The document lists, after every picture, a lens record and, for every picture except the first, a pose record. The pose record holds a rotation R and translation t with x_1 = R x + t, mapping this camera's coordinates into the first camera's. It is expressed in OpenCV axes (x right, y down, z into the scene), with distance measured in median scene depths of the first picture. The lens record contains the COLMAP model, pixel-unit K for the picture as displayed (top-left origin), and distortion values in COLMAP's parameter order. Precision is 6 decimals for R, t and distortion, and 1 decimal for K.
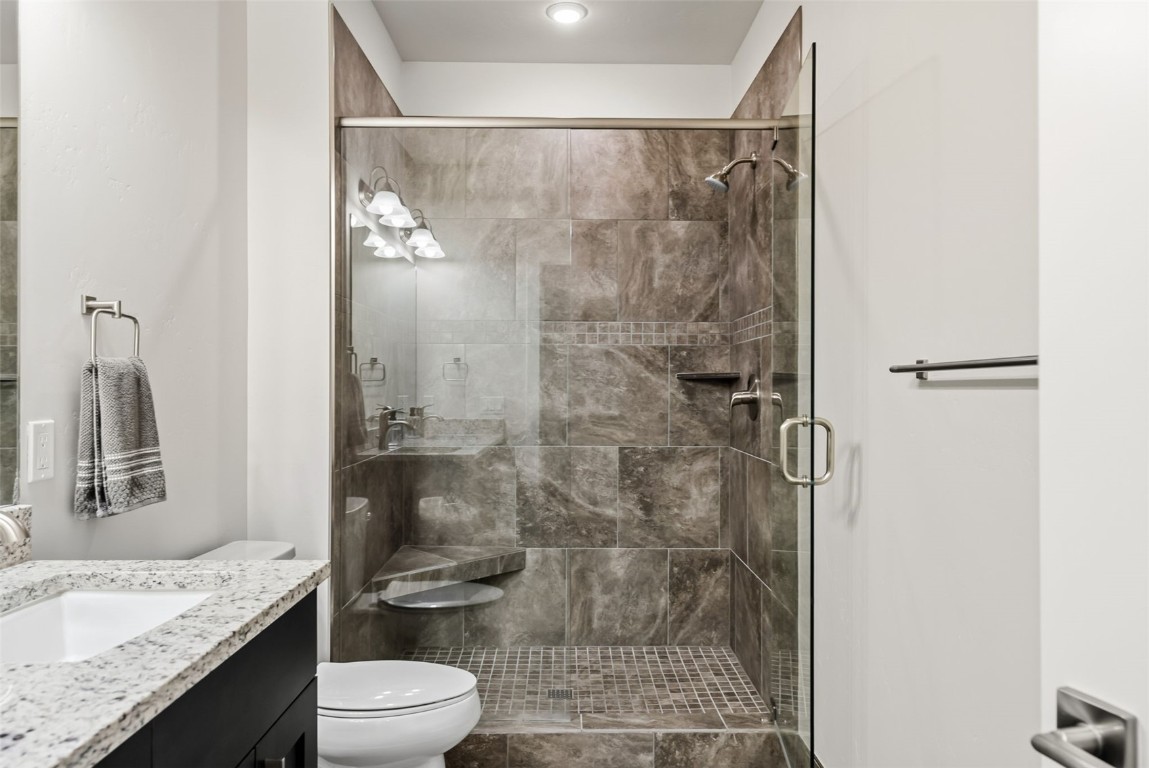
lens RADIAL K [[769.4, 0, 572.4], [0, 769.4, 382.3], [0, 0, 1]] dist [0.003985, 0.006484]
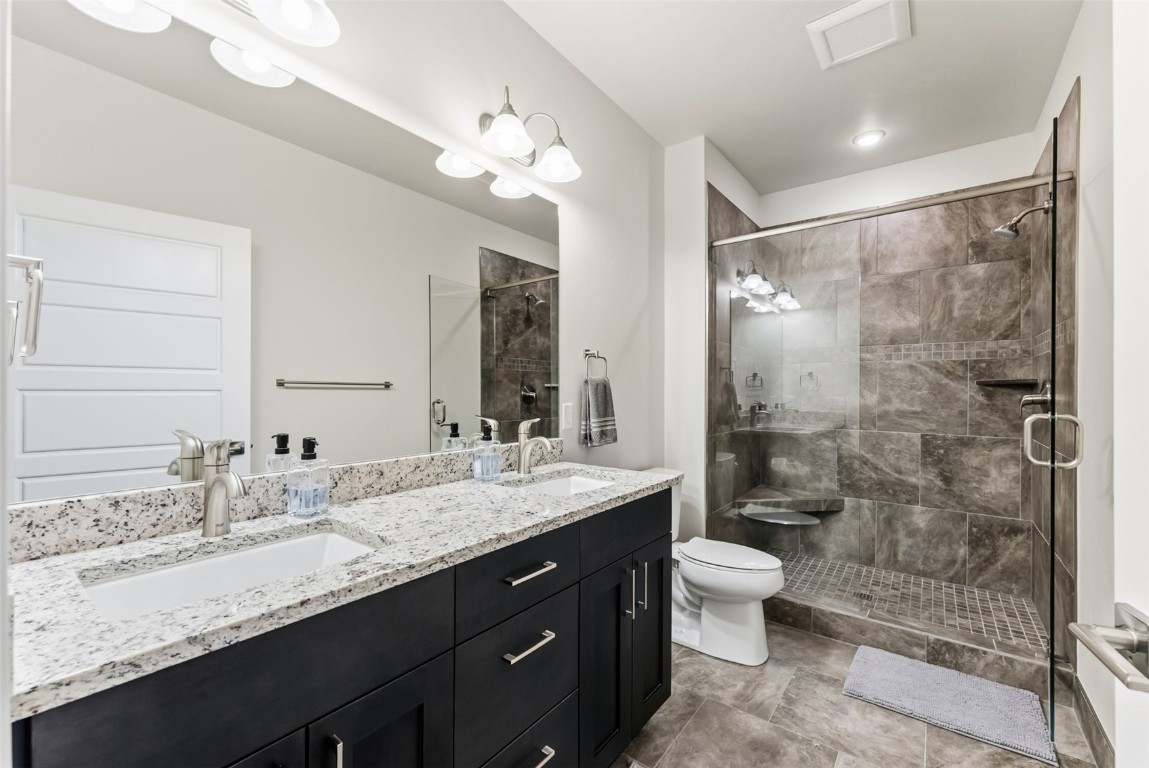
lens RADIAL K [[466.9, 0, 578.4], [0, 466.9, 387.6], [0, 0, 1]] dist [-0.000249, -0.000135]
pose [[0.791355, -0.002359, -0.611352, 0.088044], [0.001282, 0.999997, -0.002199, 0.001536], [0.611355, 0.000957, 0.791356, -0.046078]]
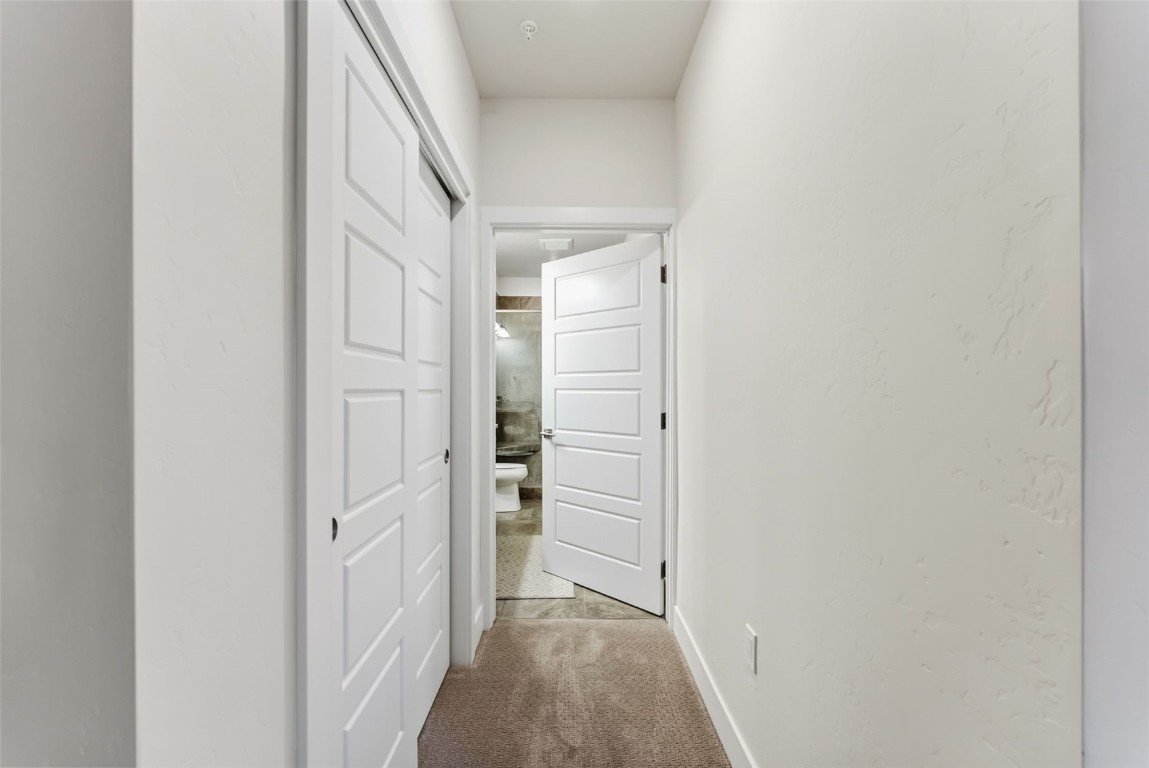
lens RADIAL K [[466.9, 0, 574.2], [0, 466.9, 387.3], [0, 0, 1]] dist [-0.000249, -0.000135]
pose [[0.999998, -0.002083, -0.000155, 0.066463], [0.002083, 0.999995, -0.002387, 0.007135], [0.000160, 0.002386, 0.999997, -0.783724]]
